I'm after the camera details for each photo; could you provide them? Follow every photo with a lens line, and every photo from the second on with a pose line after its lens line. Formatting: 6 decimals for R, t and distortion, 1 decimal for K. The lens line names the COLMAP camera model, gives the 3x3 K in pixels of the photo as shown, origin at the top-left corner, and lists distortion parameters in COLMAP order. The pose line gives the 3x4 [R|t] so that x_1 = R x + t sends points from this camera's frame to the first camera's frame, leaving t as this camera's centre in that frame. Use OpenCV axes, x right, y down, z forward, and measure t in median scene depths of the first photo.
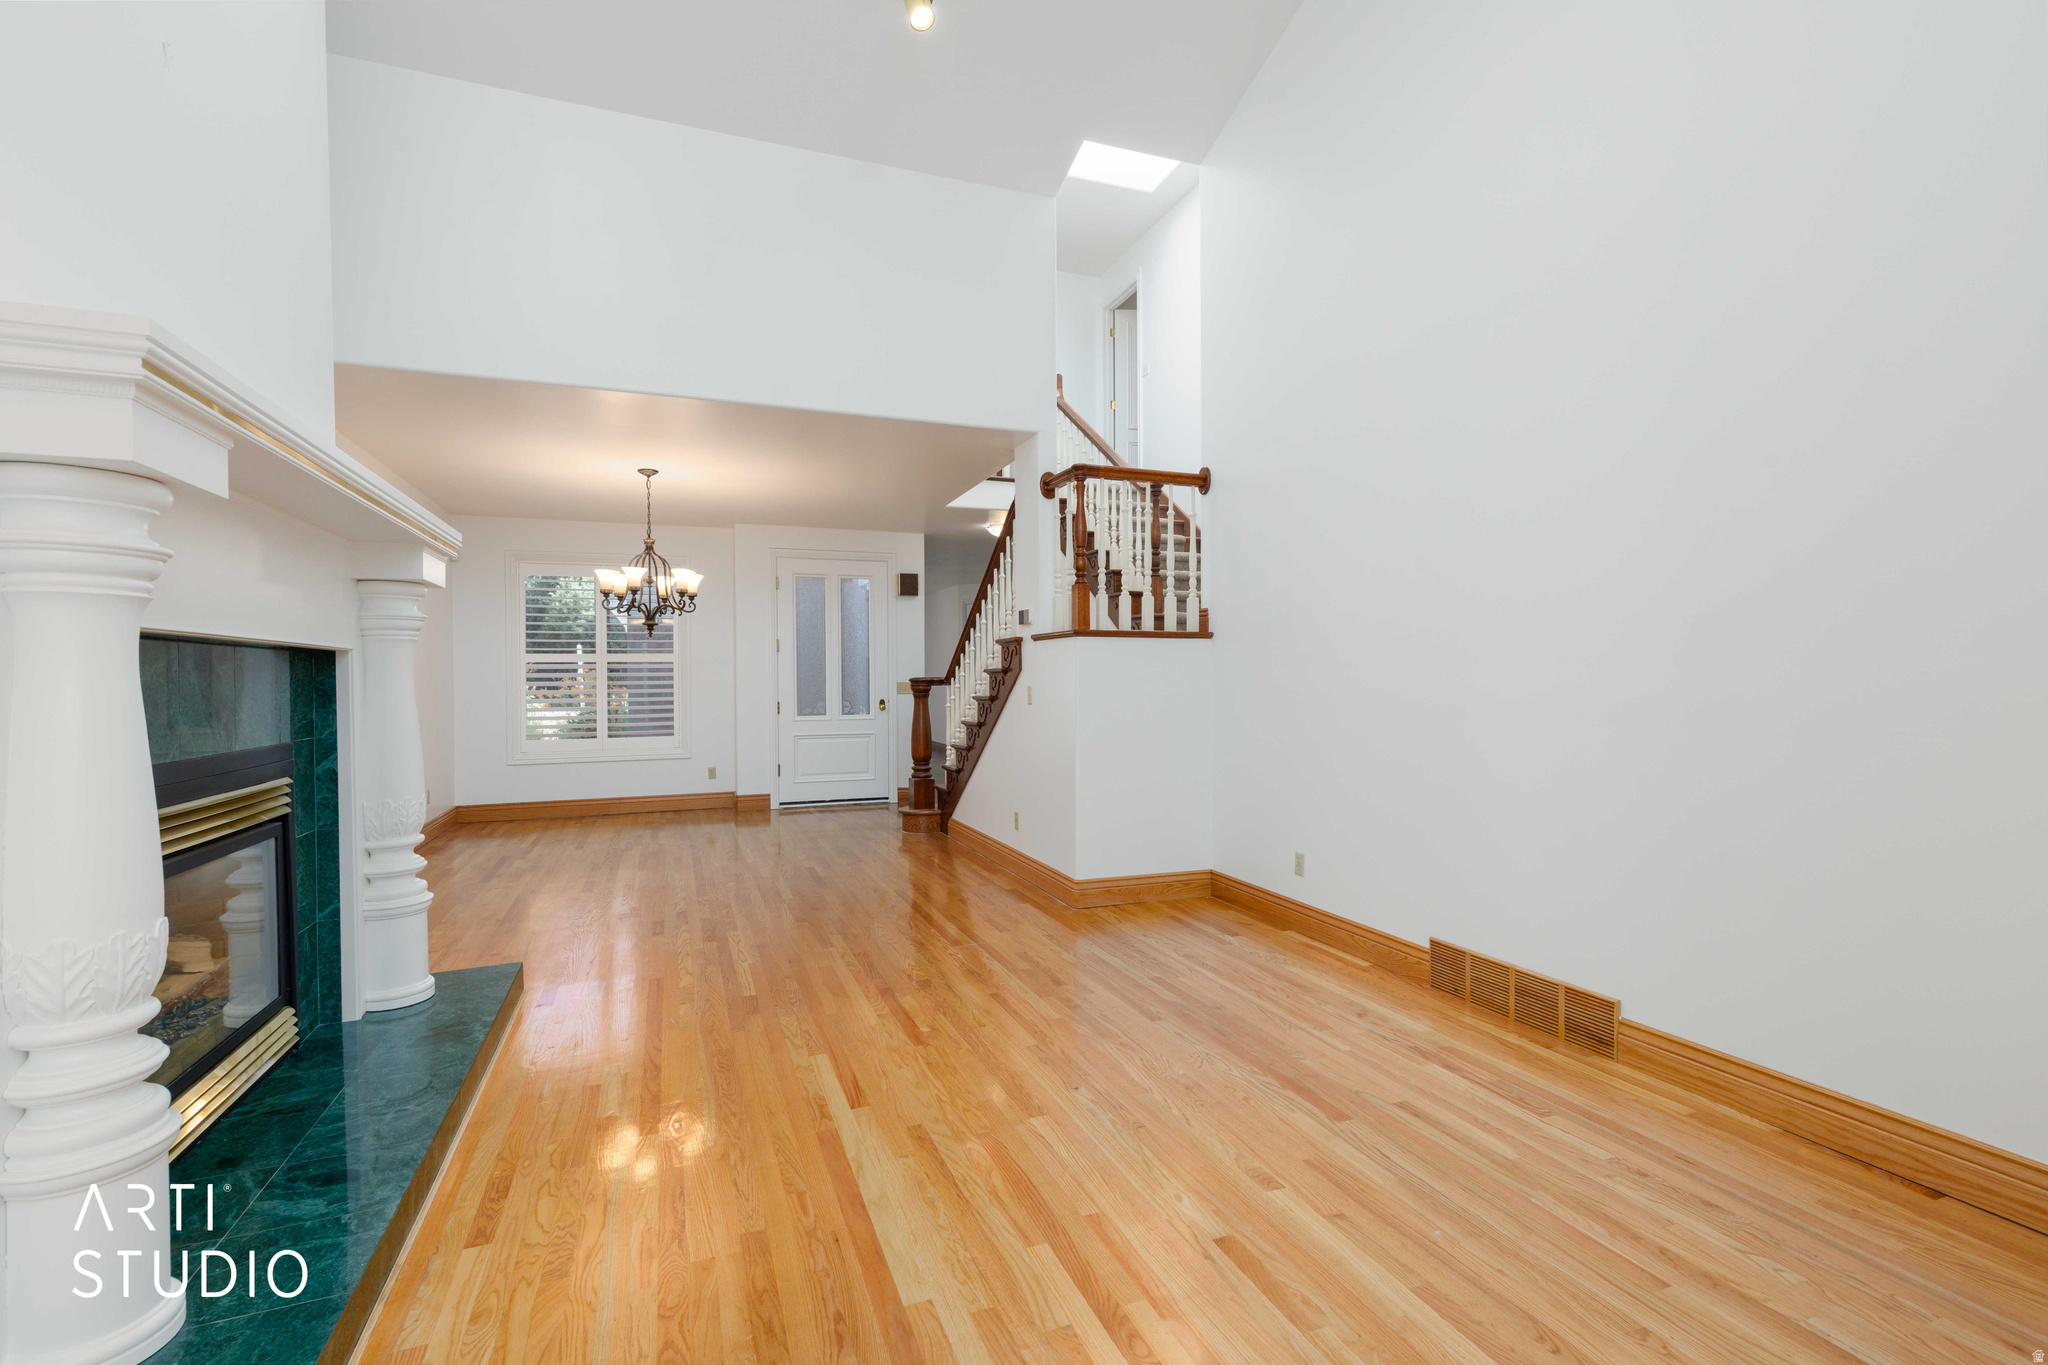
lens RADIAL K [[924.8, 0, 1017.9], [0, 924.8, 670.1], [0, 0, 1]] dist [0.001509, 0.000128]
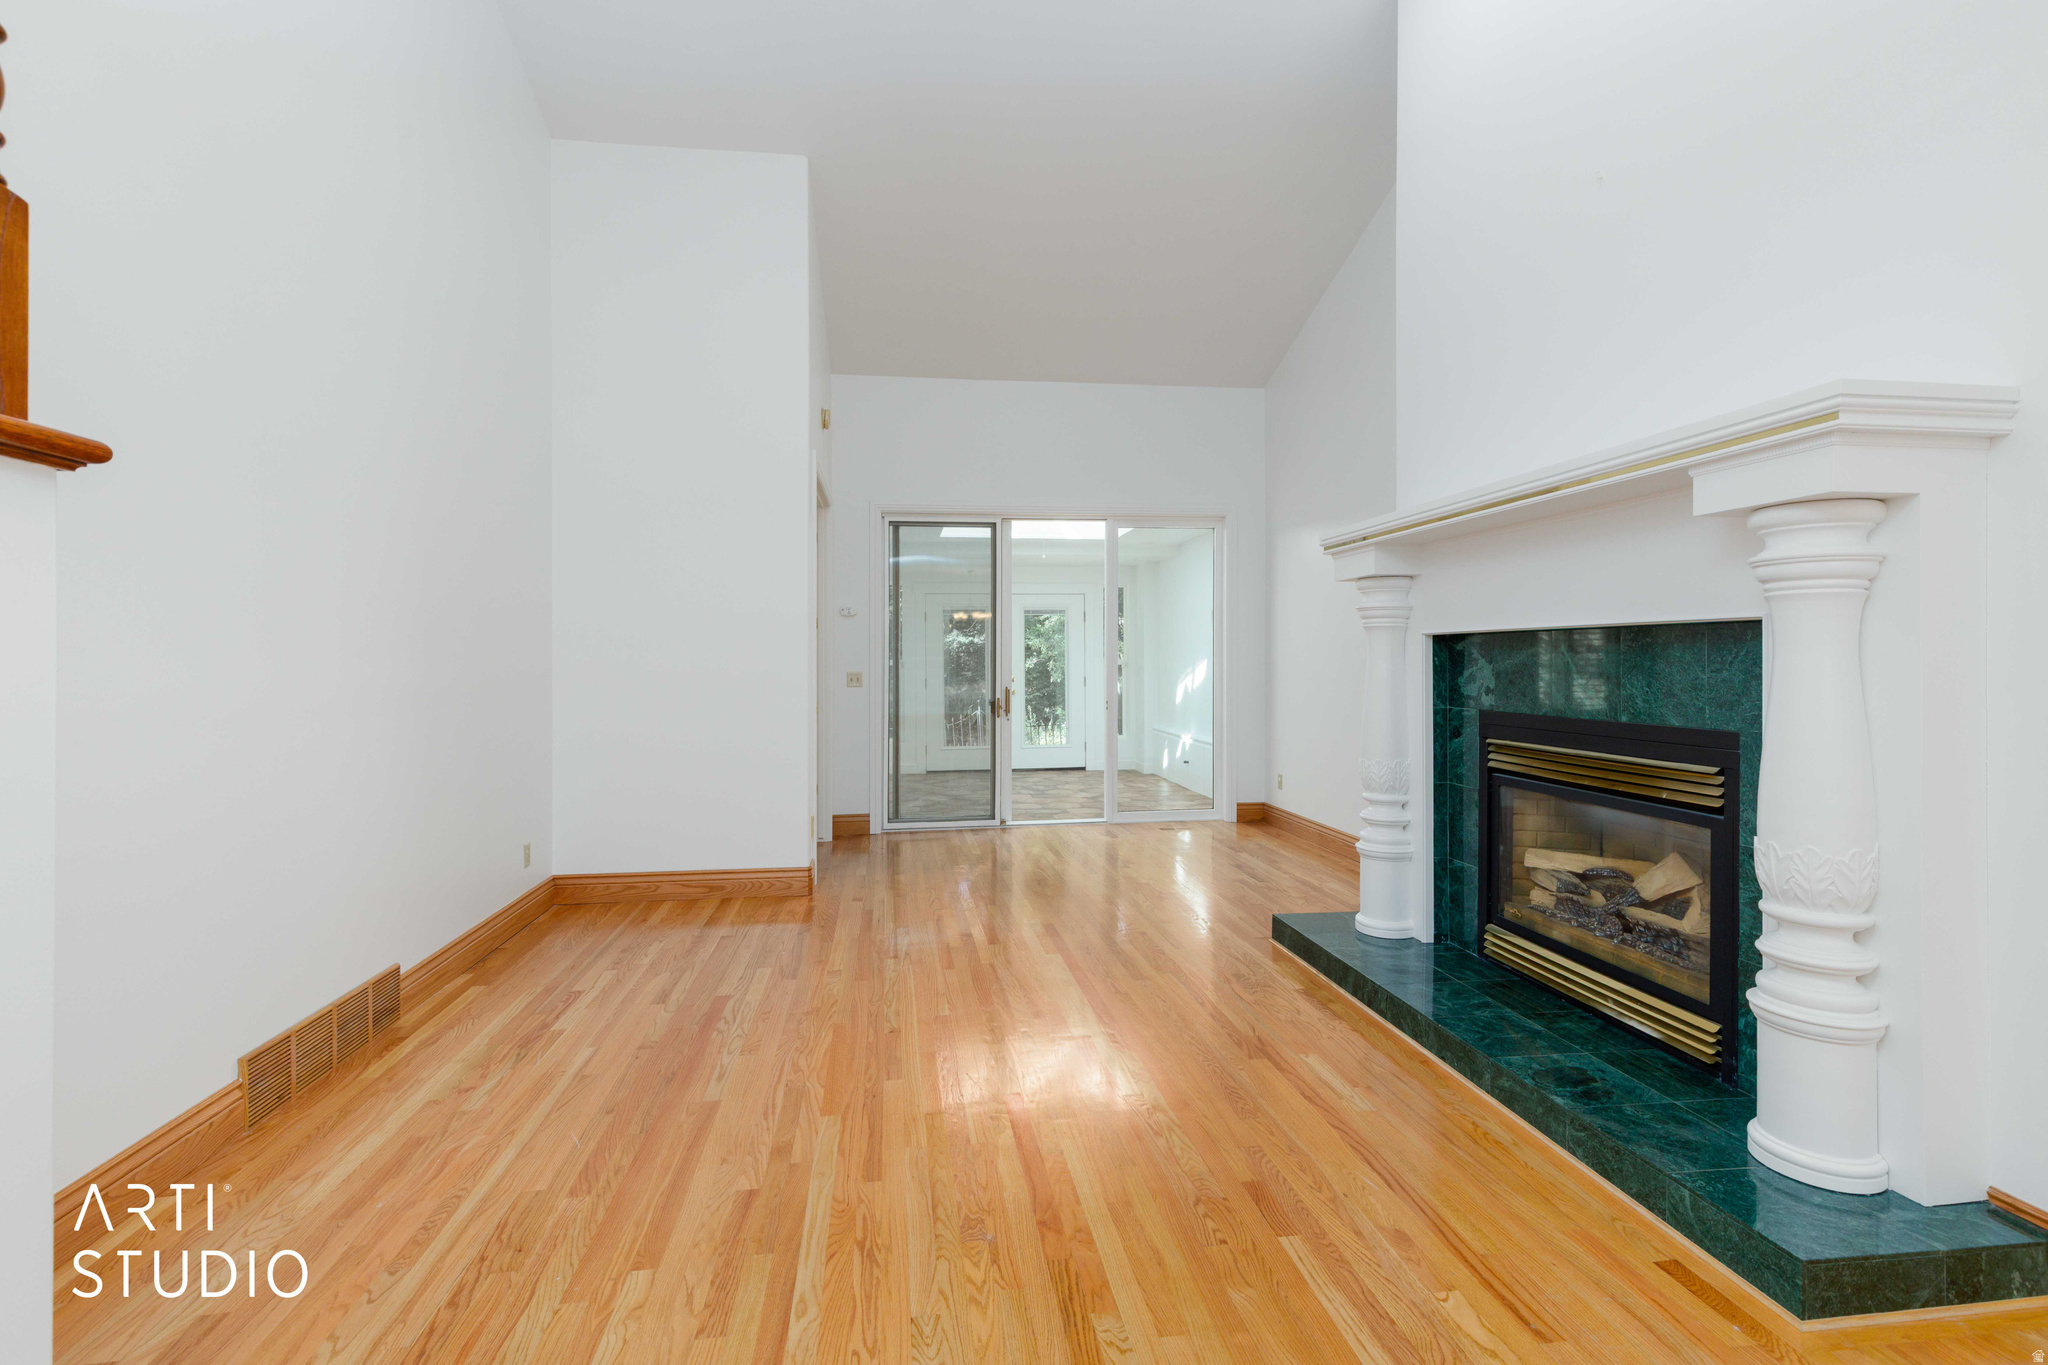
lens RADIAL K [[924.8, 0, 1017.9], [0, 924.8, 670.1], [0, 0, 1]] dist [0.001509, 0.000128]
pose [[-0.975209, 0.005116, 0.221229, -0.315800], [0.005278, 0.999986, 0.000139, 0.014597], [-0.221225, 0.001303, -0.975222, 1.937518]]
